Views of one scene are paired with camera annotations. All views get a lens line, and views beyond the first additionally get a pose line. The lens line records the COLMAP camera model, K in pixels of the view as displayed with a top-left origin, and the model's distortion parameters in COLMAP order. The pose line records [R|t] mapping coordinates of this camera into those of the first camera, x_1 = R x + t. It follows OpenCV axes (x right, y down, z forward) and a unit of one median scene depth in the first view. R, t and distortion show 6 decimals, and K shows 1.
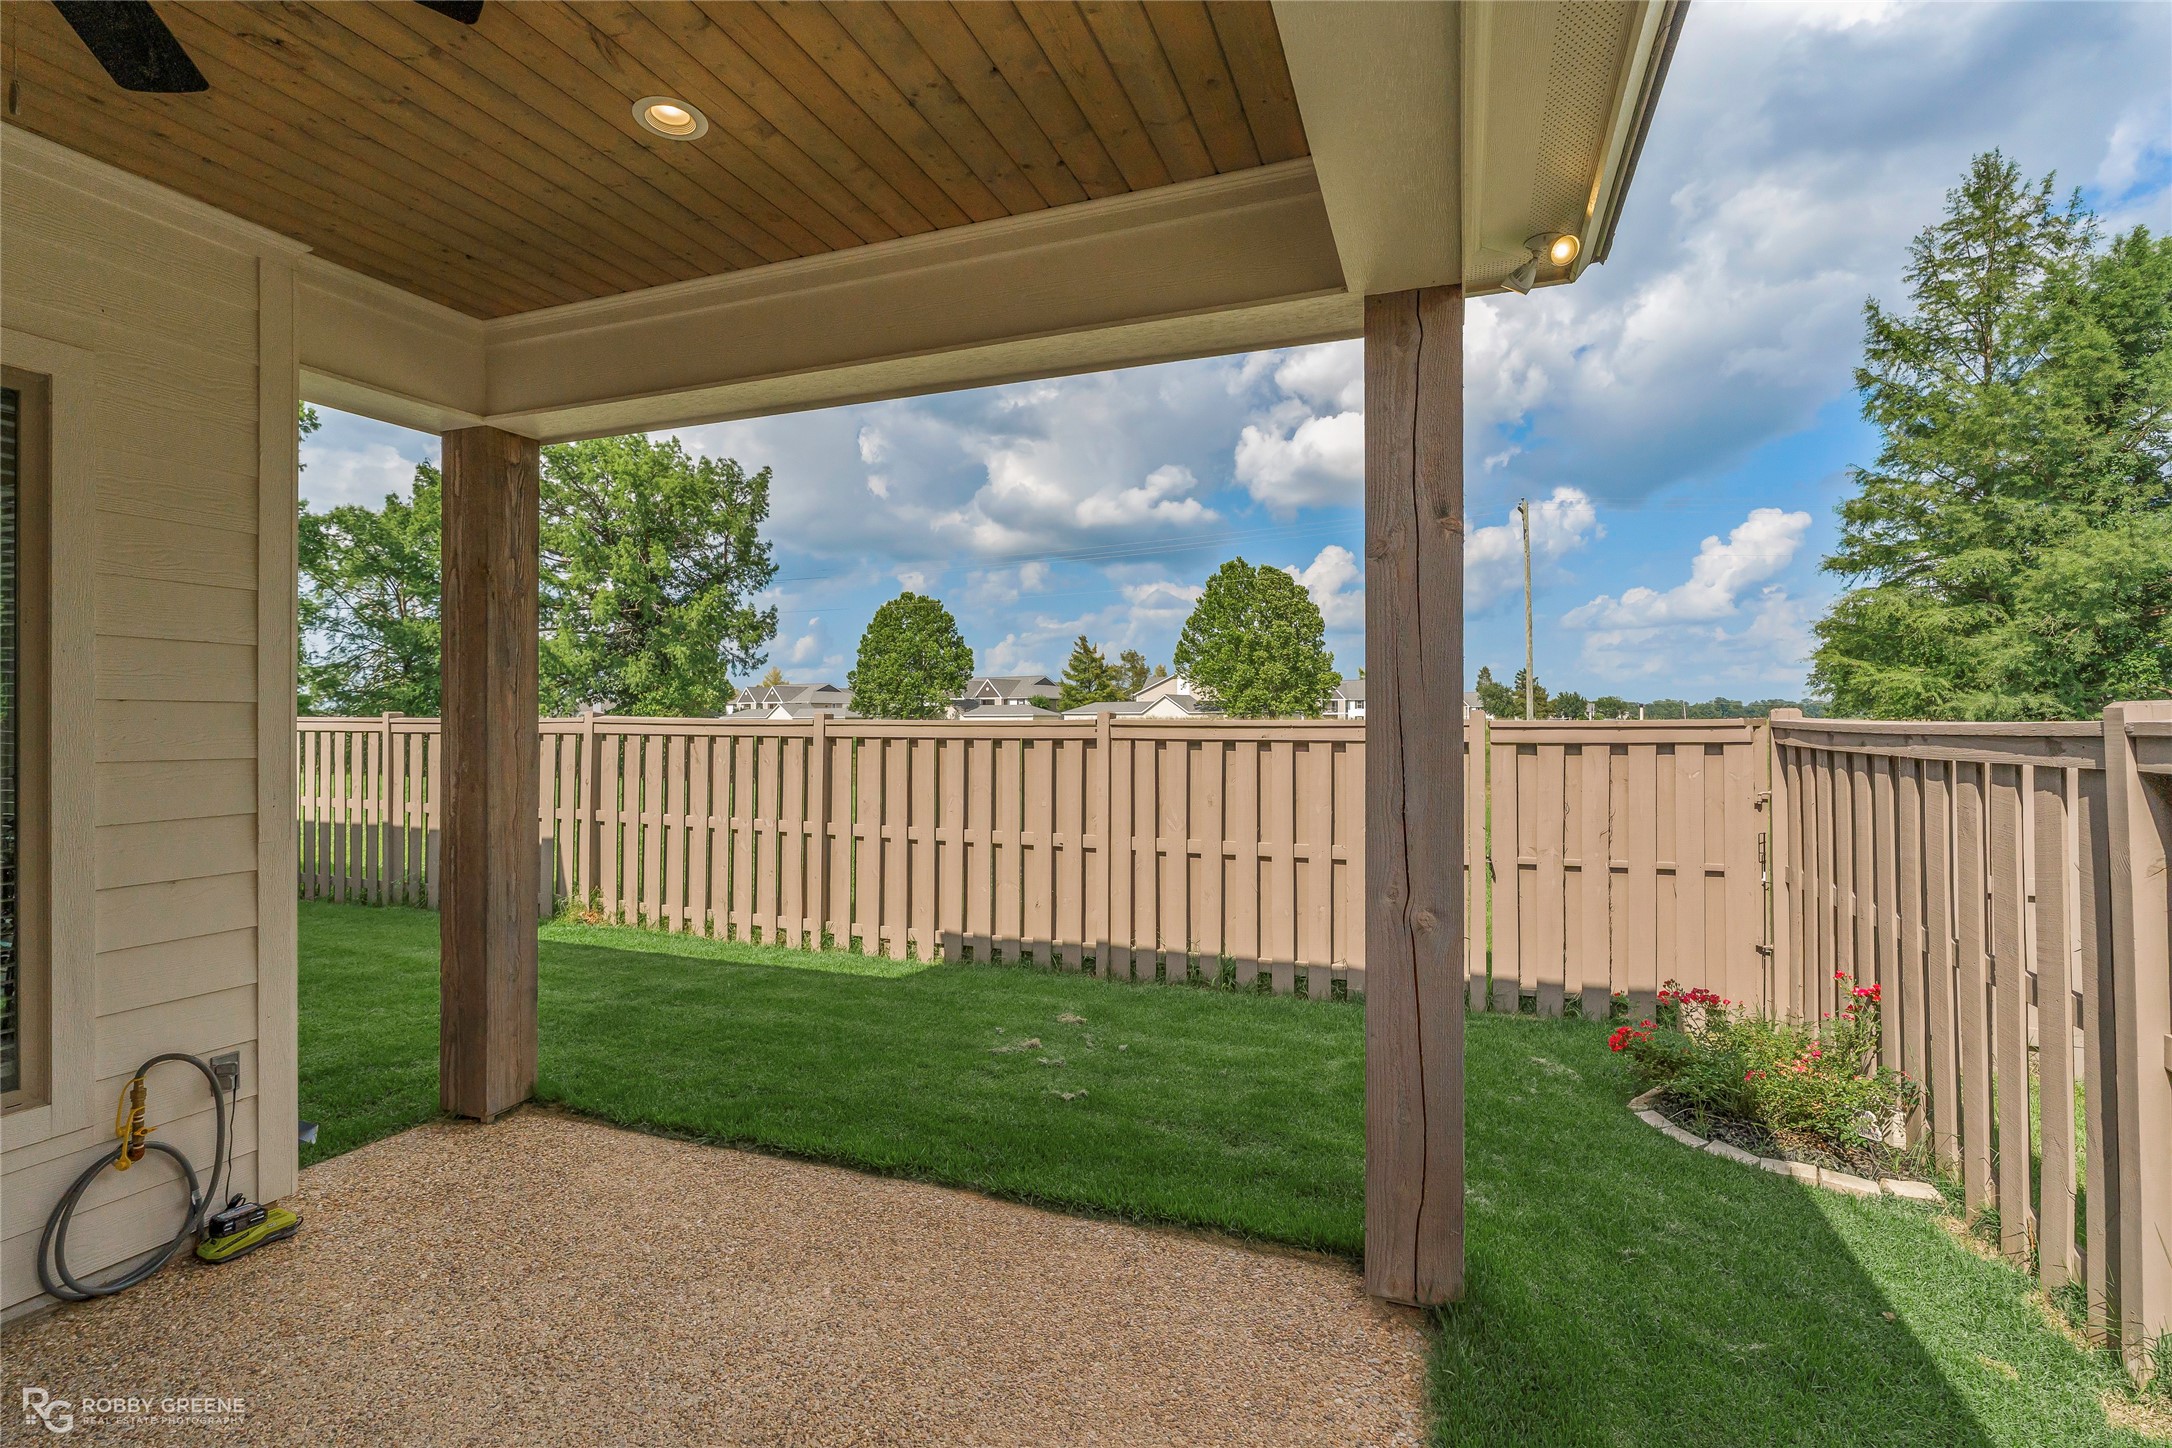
lens RADIAL K [[982.3, 0, 1087.7], [0, 982.3, 716.8], [0, 0, 1]] dist [-0.003408, 0.002001]
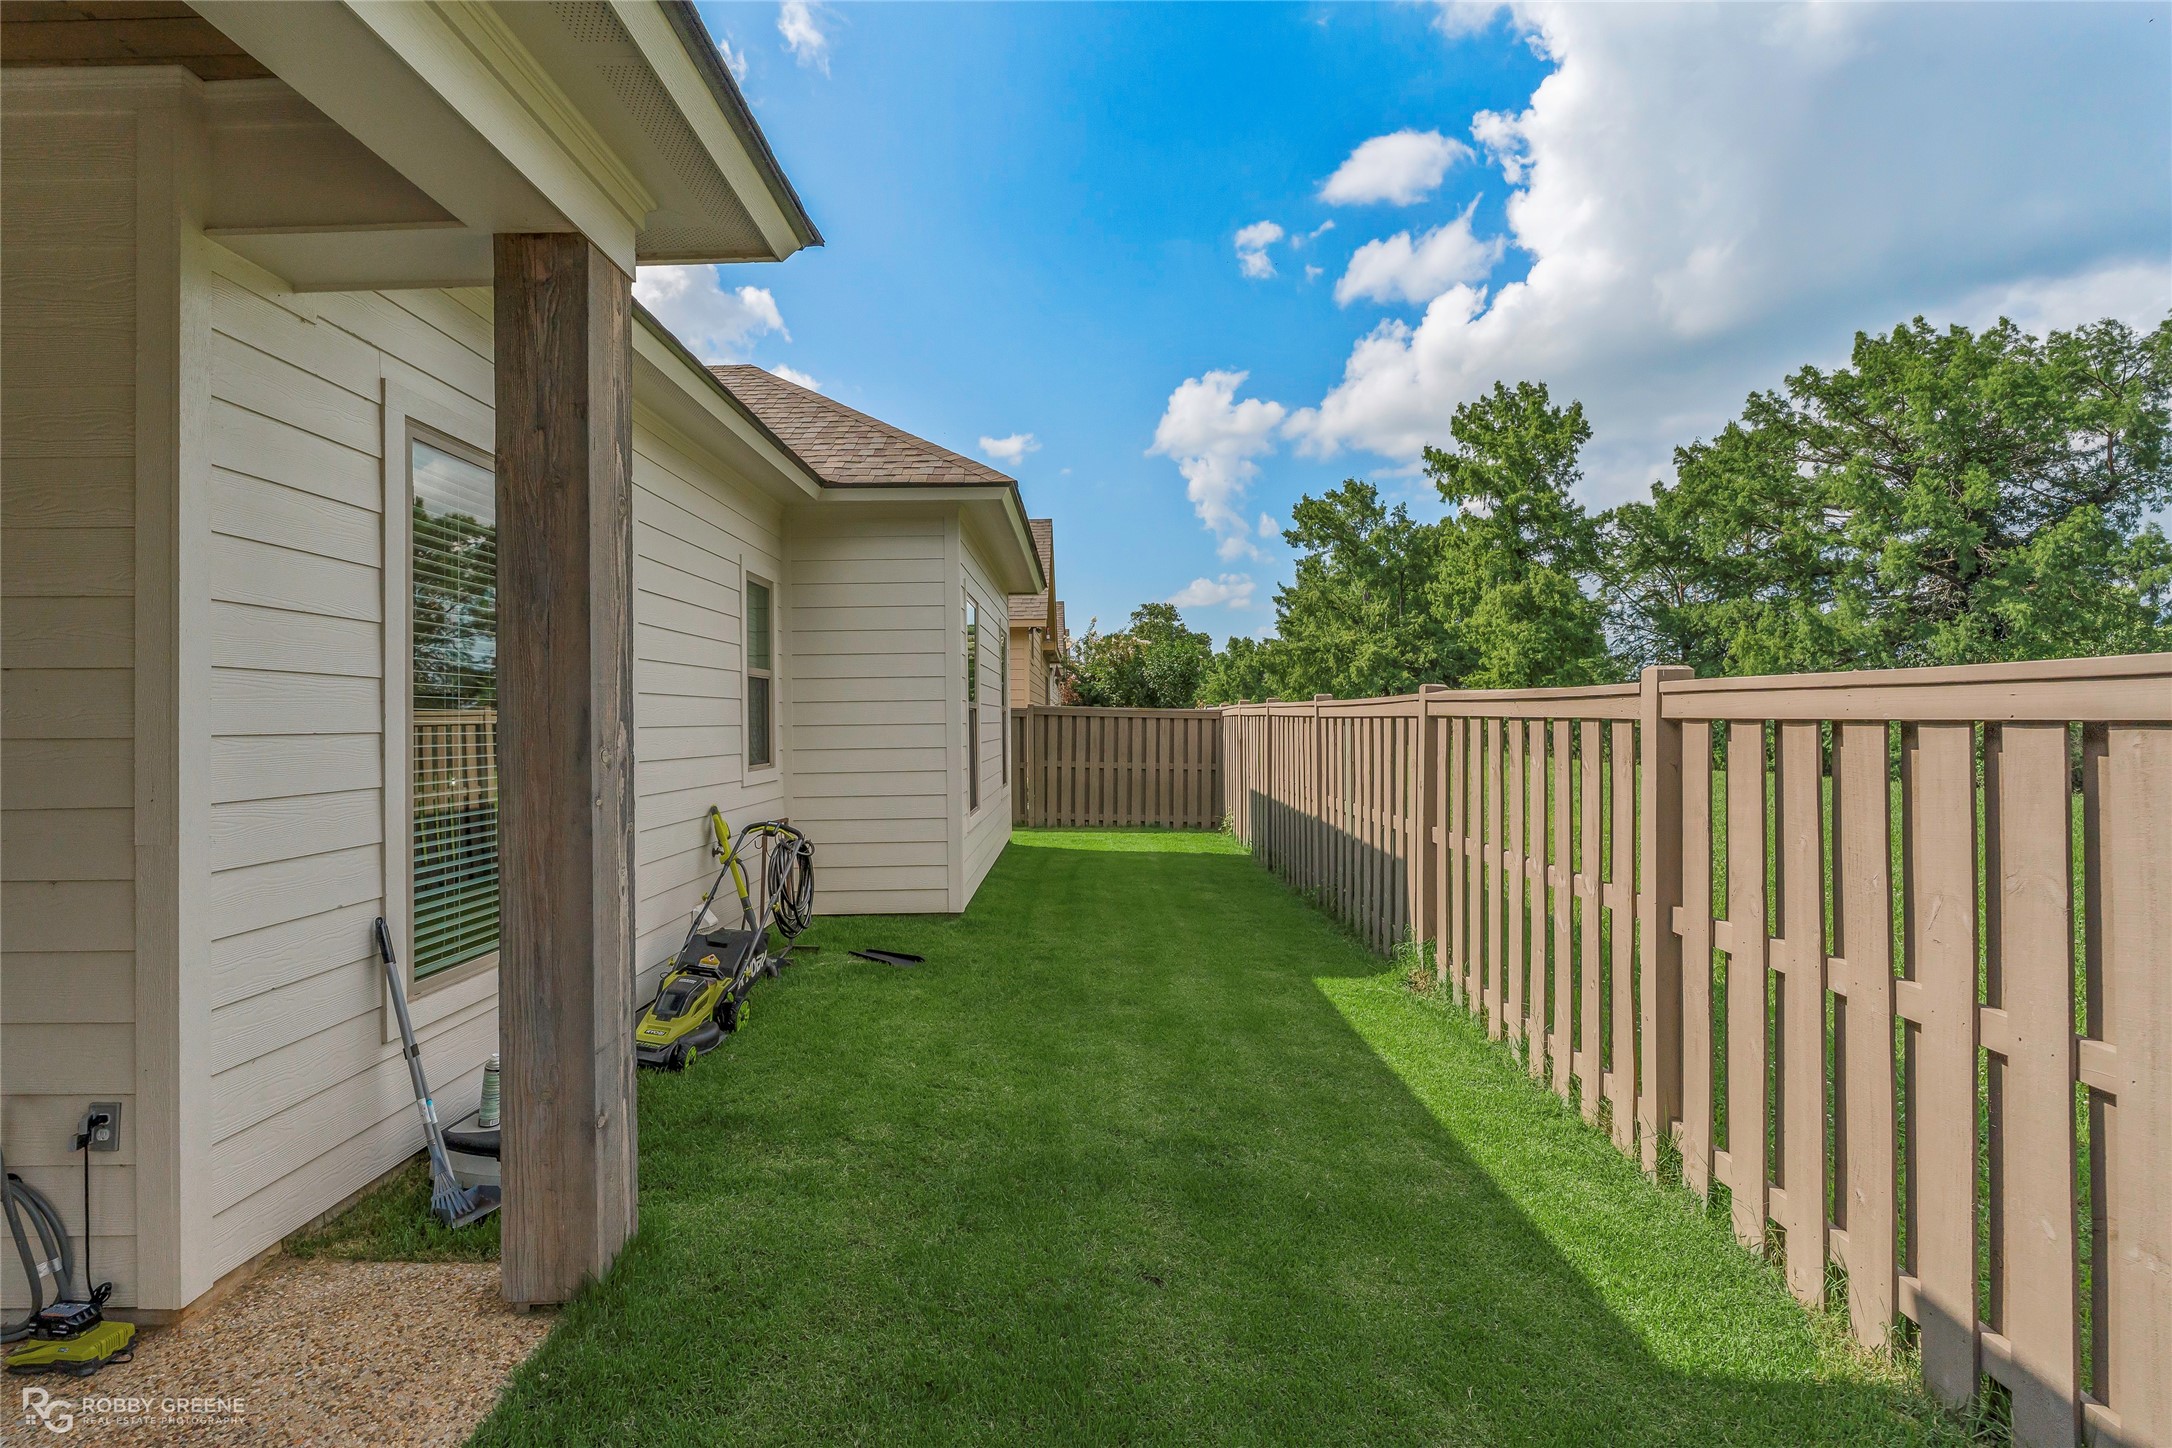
lens RADIAL K [[982.3, 0, 1089.3], [0, 982.3, 701.8], [0, 0, 1]] dist [-0.003408, 0.002001]
pose [[0.359980, -0.019596, -0.932754, 0.019152], [0.015623, 0.999766, -0.014974, 0.004159], [0.932829, -0.009182, 0.360202, 0.166888]]
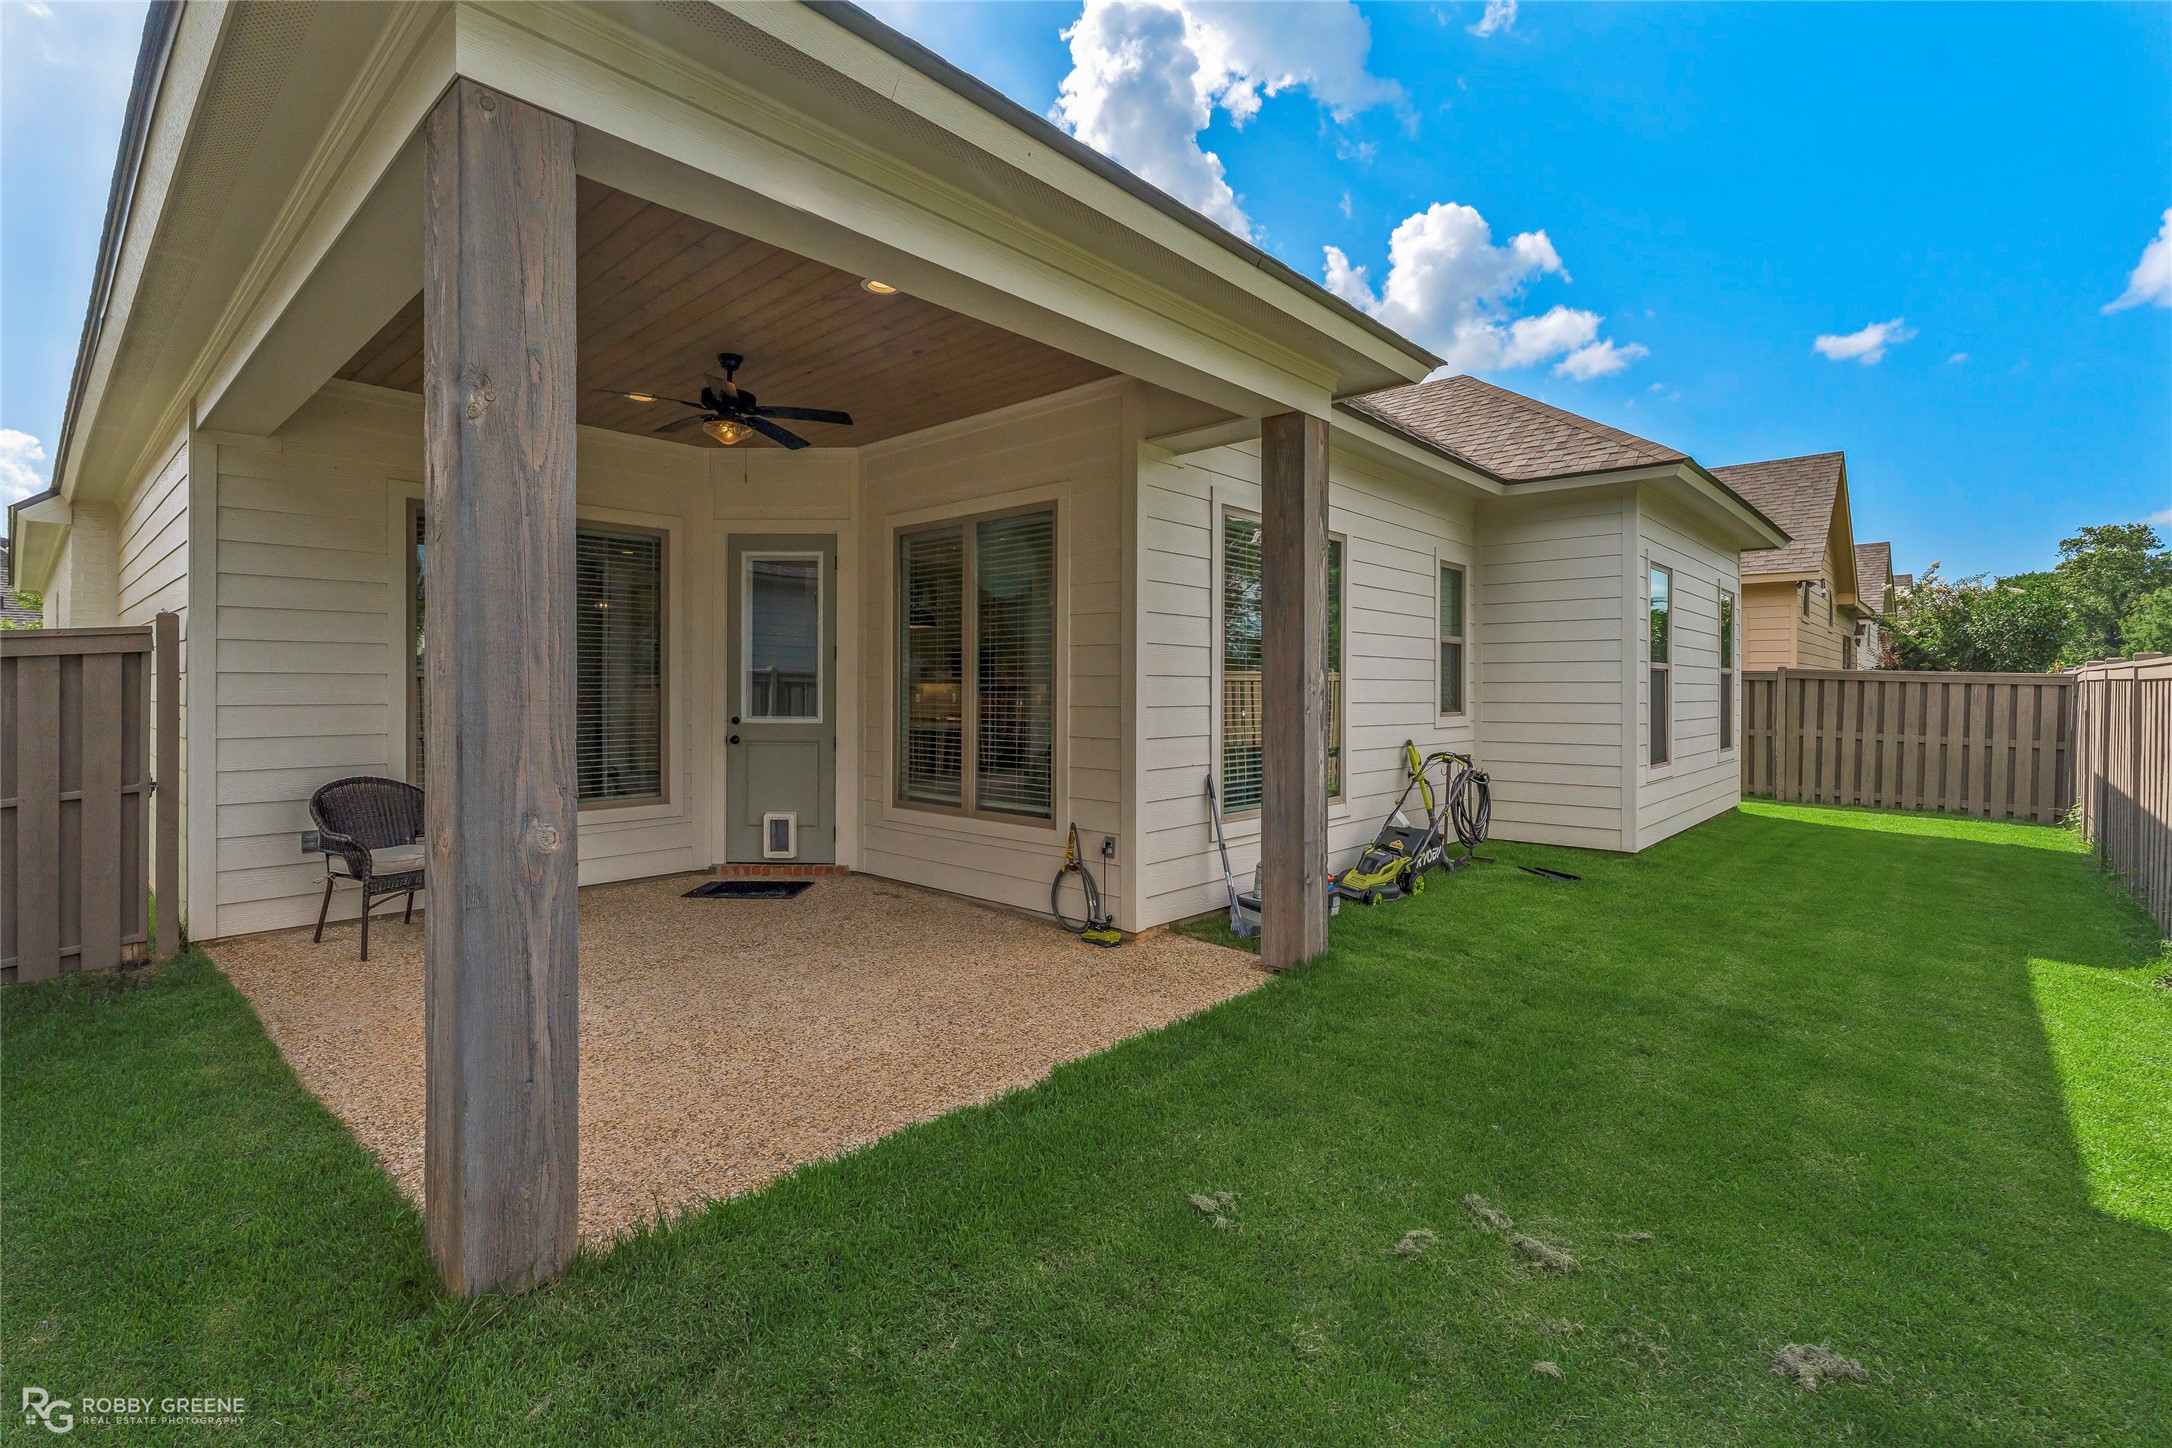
lens RADIAL K [[982.3, 0, 1076.7], [0, 982.3, 715.0], [0, 0, 1]] dist [-0.003408, 0.002001]
pose [[-0.371311, 0.024778, -0.928178, 0.095905], [0.001567, 0.999659, 0.026059, 0.007660], [0.928507, 0.008221, -0.371223, 0.184361]]
